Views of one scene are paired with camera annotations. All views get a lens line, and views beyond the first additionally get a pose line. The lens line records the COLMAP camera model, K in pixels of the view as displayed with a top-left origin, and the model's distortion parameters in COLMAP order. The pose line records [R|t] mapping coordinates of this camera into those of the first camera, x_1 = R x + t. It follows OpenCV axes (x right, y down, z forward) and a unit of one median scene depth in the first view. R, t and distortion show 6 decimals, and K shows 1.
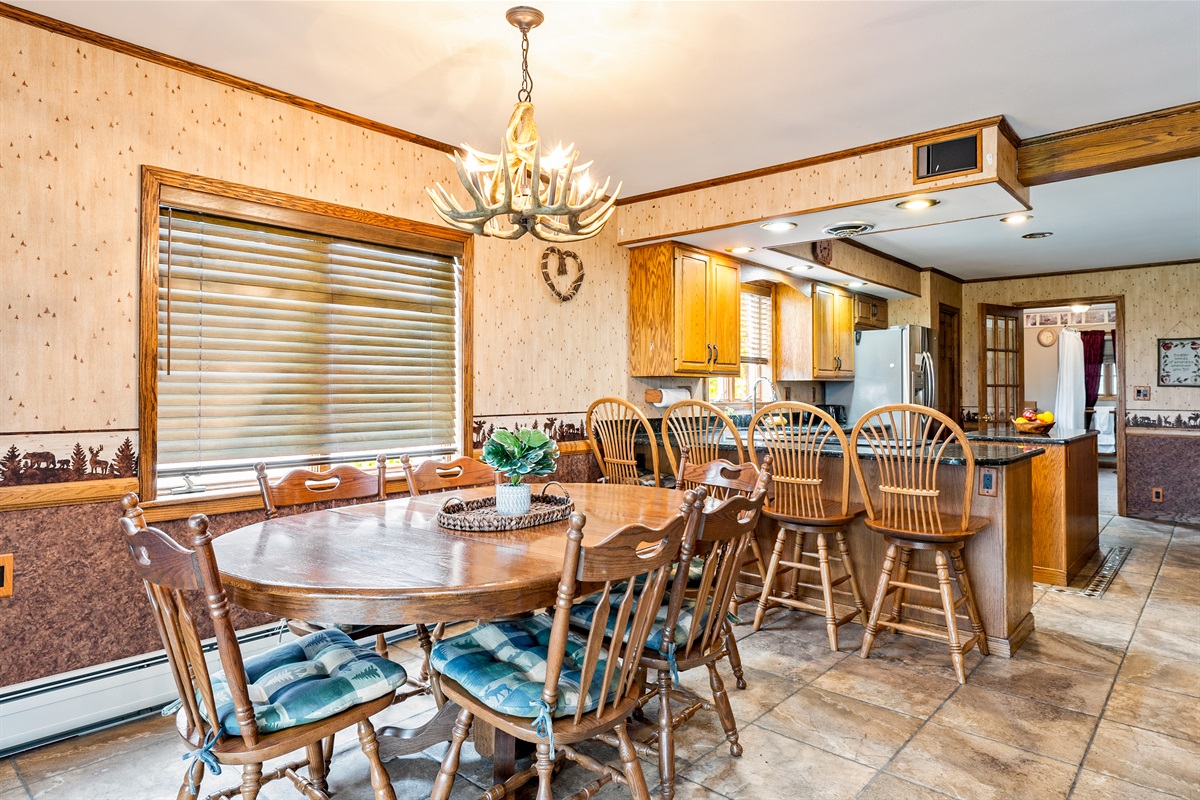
lens RADIAL K [[720.3, 0, 582.0], [0, 720.3, 376.6], [0, 0, 1]] dist [0.005575, 0.002231]
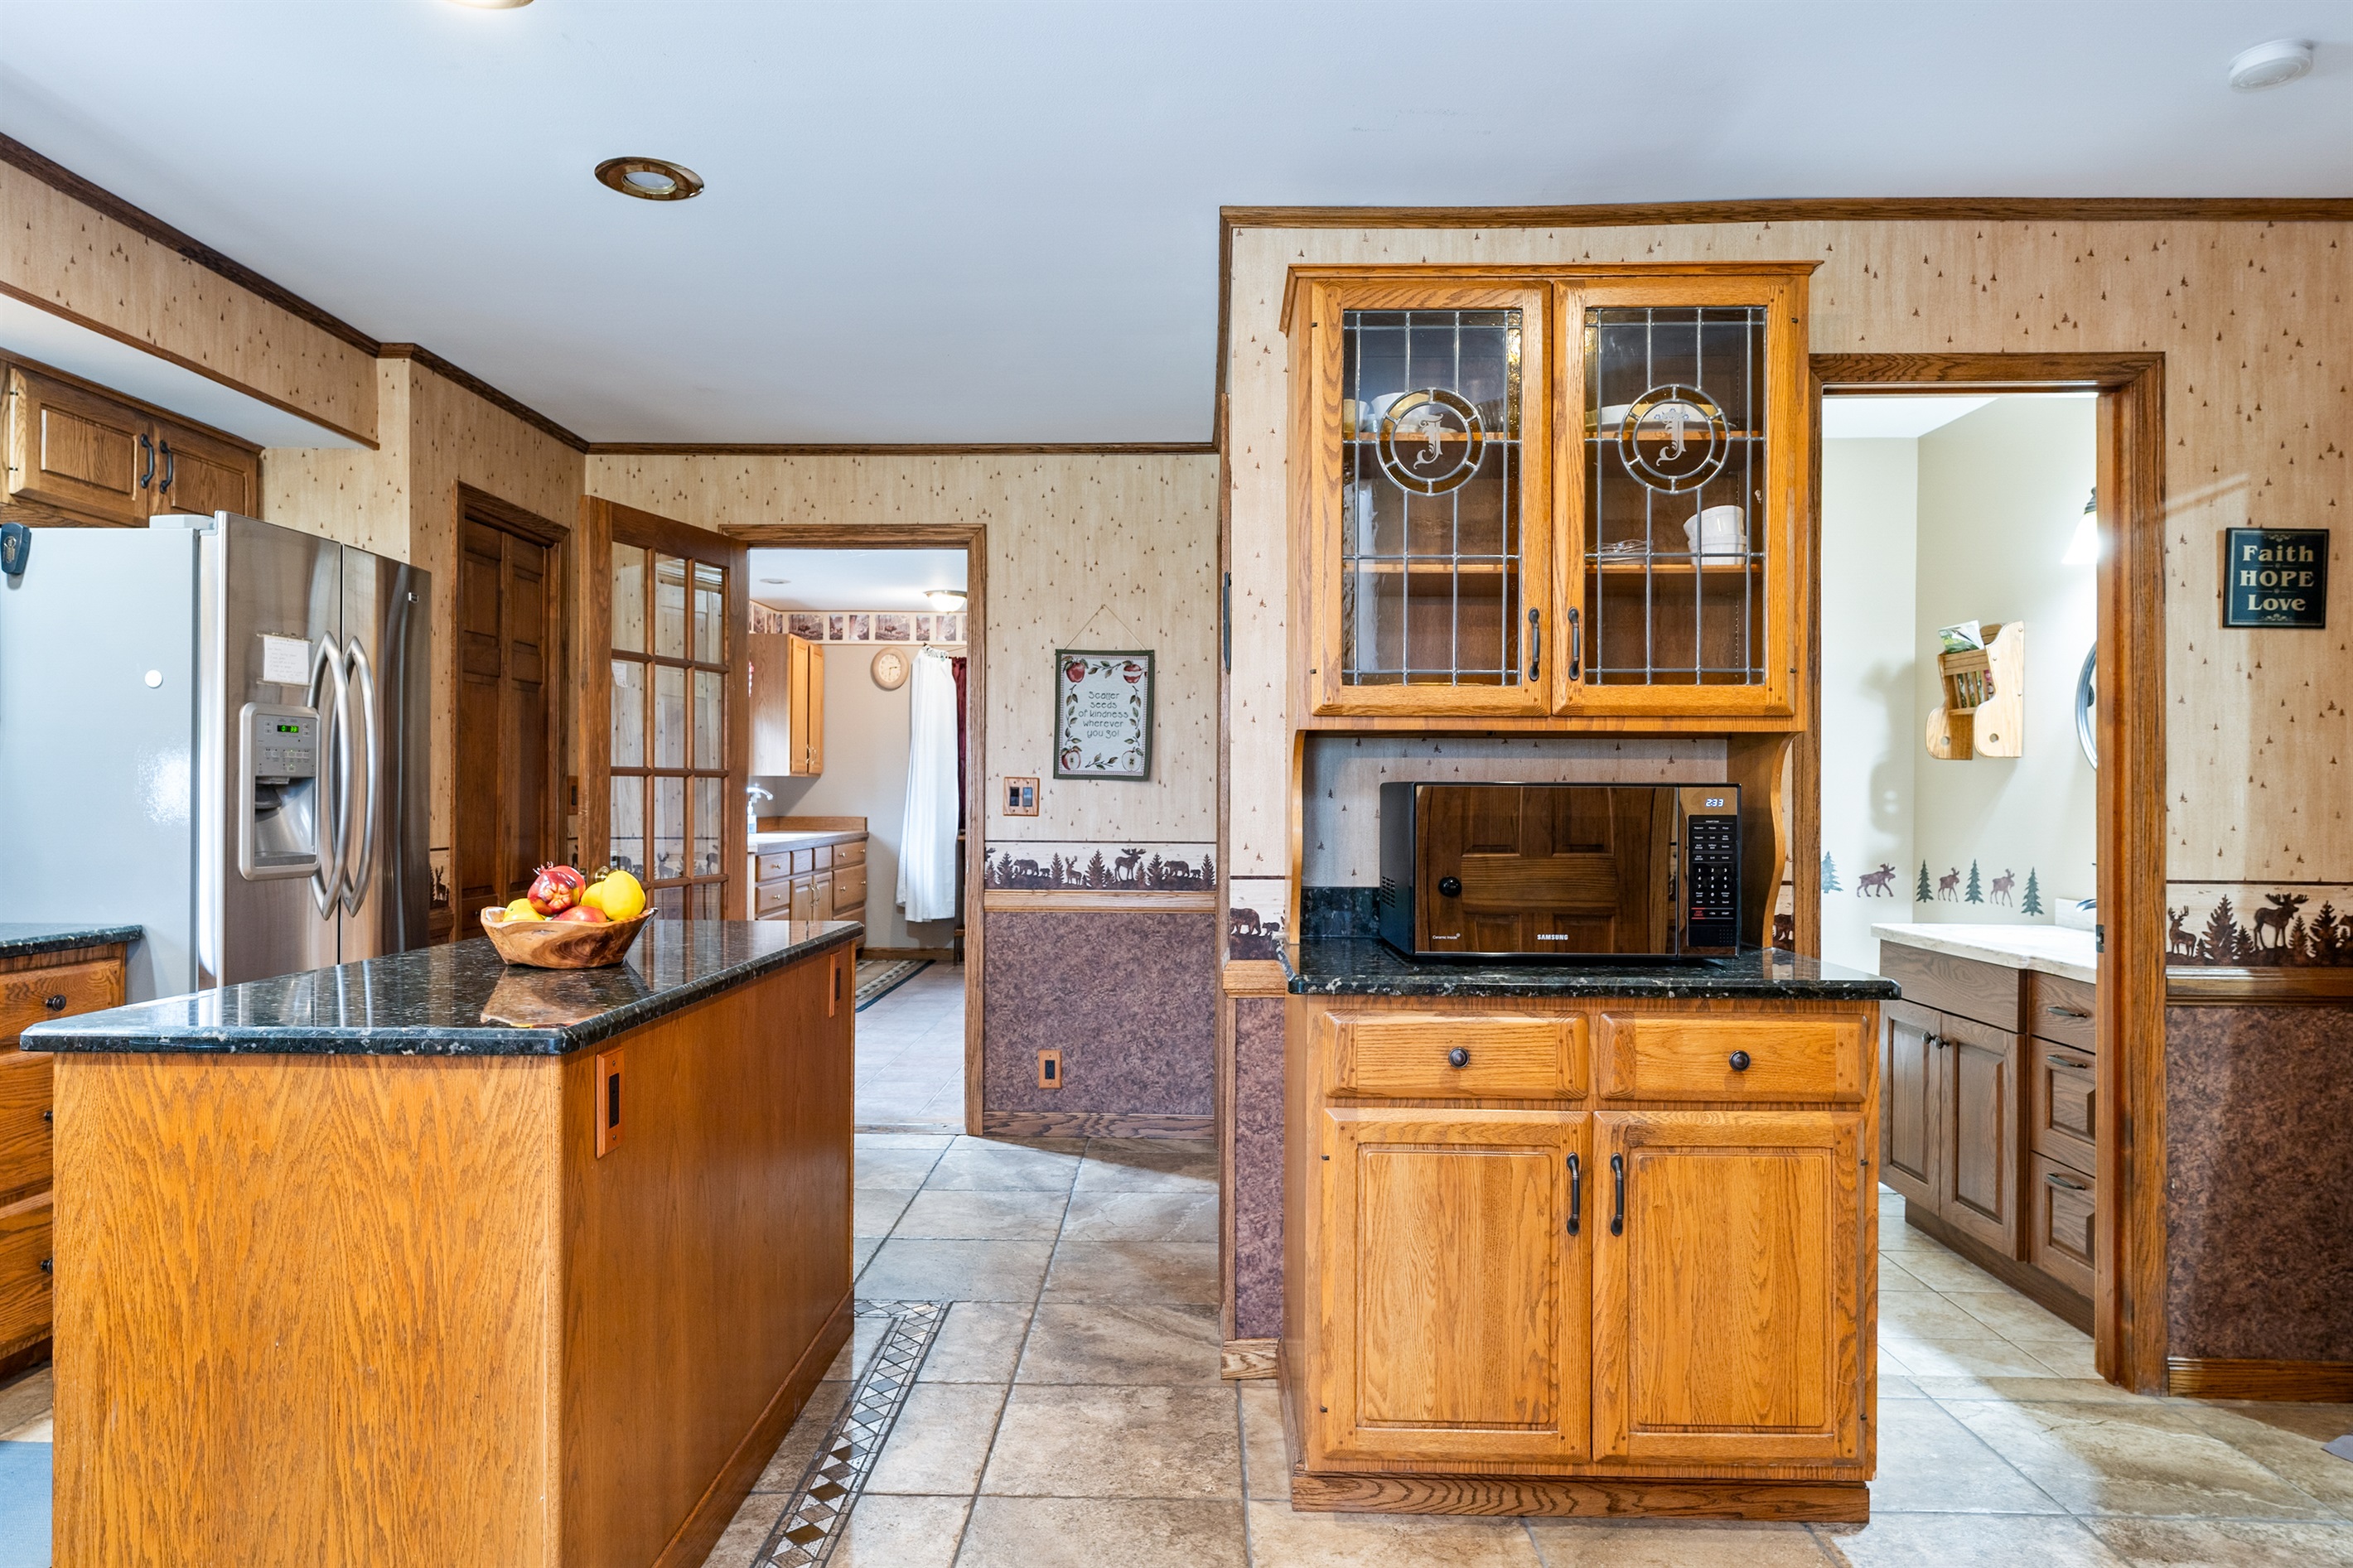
lens RADIAL K [[1412.3, 0, 1176.2], [0, 1412.3, 791.0], [0, 0, 1]] dist [0.005575, 0.002231]
pose [[0.757037, 0.004046, 0.653359, 0.365667], [-0.015525, 0.999810, 0.011798, 0.010542], [-0.653187, -0.019075, 0.756956, 0.406219]]
